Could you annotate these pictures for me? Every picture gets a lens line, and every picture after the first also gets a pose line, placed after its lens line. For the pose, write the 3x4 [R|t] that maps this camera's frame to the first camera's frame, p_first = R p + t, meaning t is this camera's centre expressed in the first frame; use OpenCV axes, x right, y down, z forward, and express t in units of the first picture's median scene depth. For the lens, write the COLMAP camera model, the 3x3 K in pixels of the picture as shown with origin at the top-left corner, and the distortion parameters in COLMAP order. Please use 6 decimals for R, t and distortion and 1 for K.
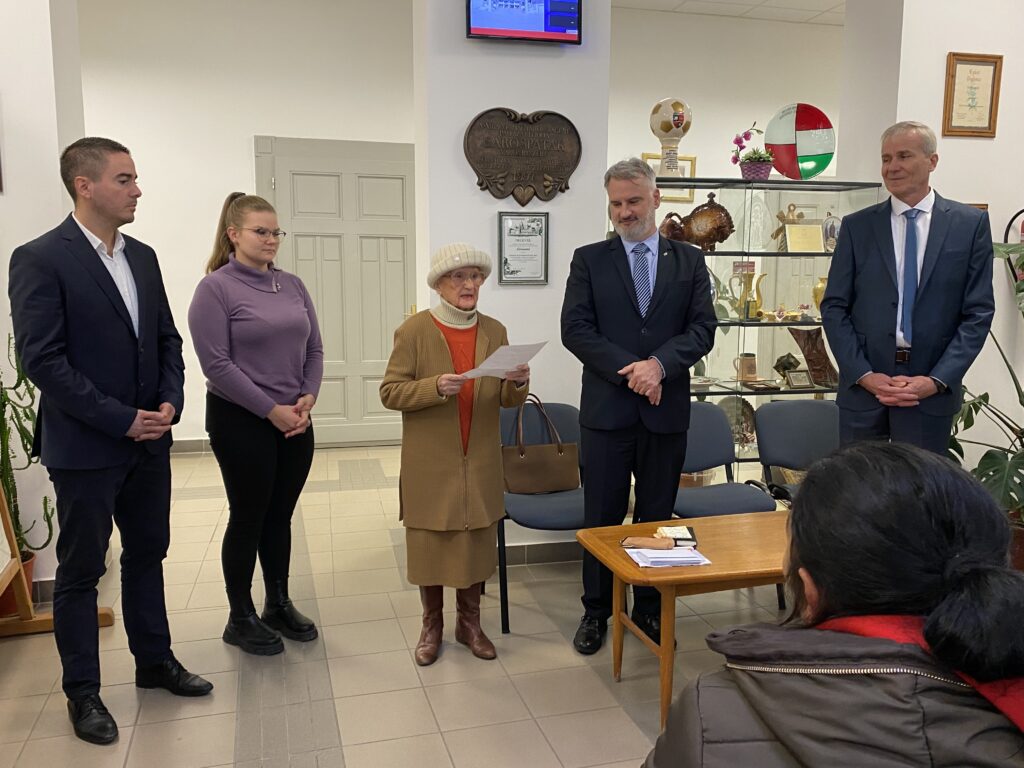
lens RADIAL K [[879.0, 0, 512.0], [0, 879.0, 384.0], [0, 0, 1]] dist [0.005641, -0.004180]
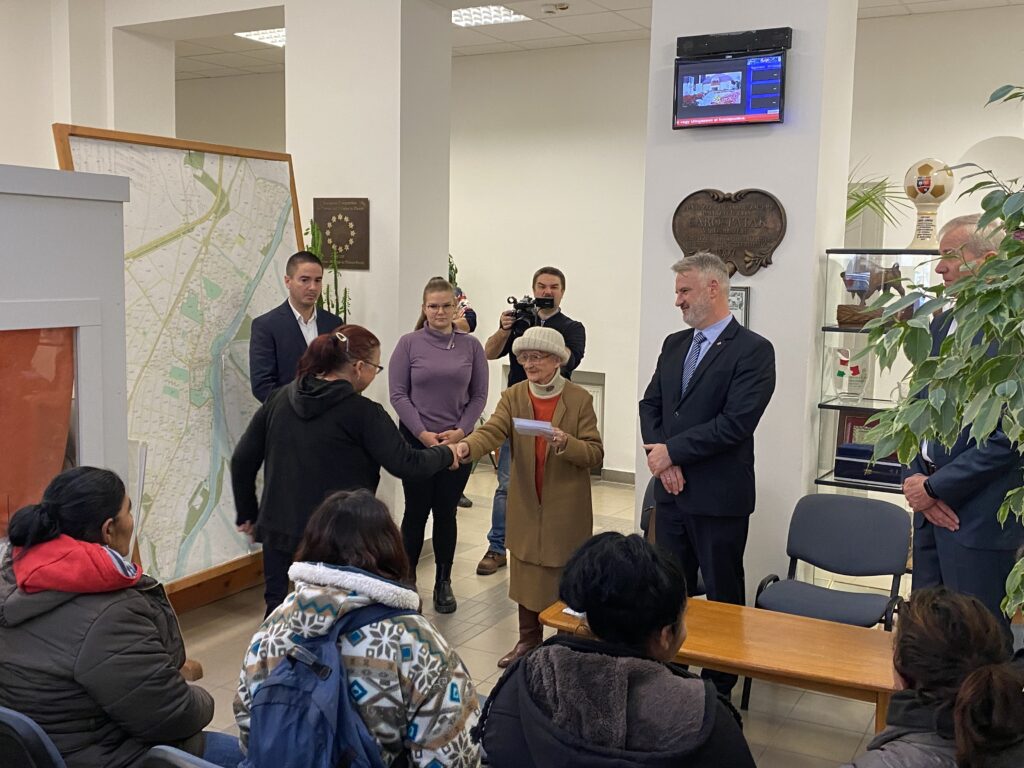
lens RADIAL K [[1092.4, 0, 512.0], [0, 1092.4, 384.0], [0, 0, 1]] dist [-0.006341, -0.023454]
pose [[0.682701, 0.088942, -0.725264, 0.784942], [-0.119095, 0.992836, 0.009649, -0.064166], [0.720927, 0.079788, 0.688403, -0.055934]]
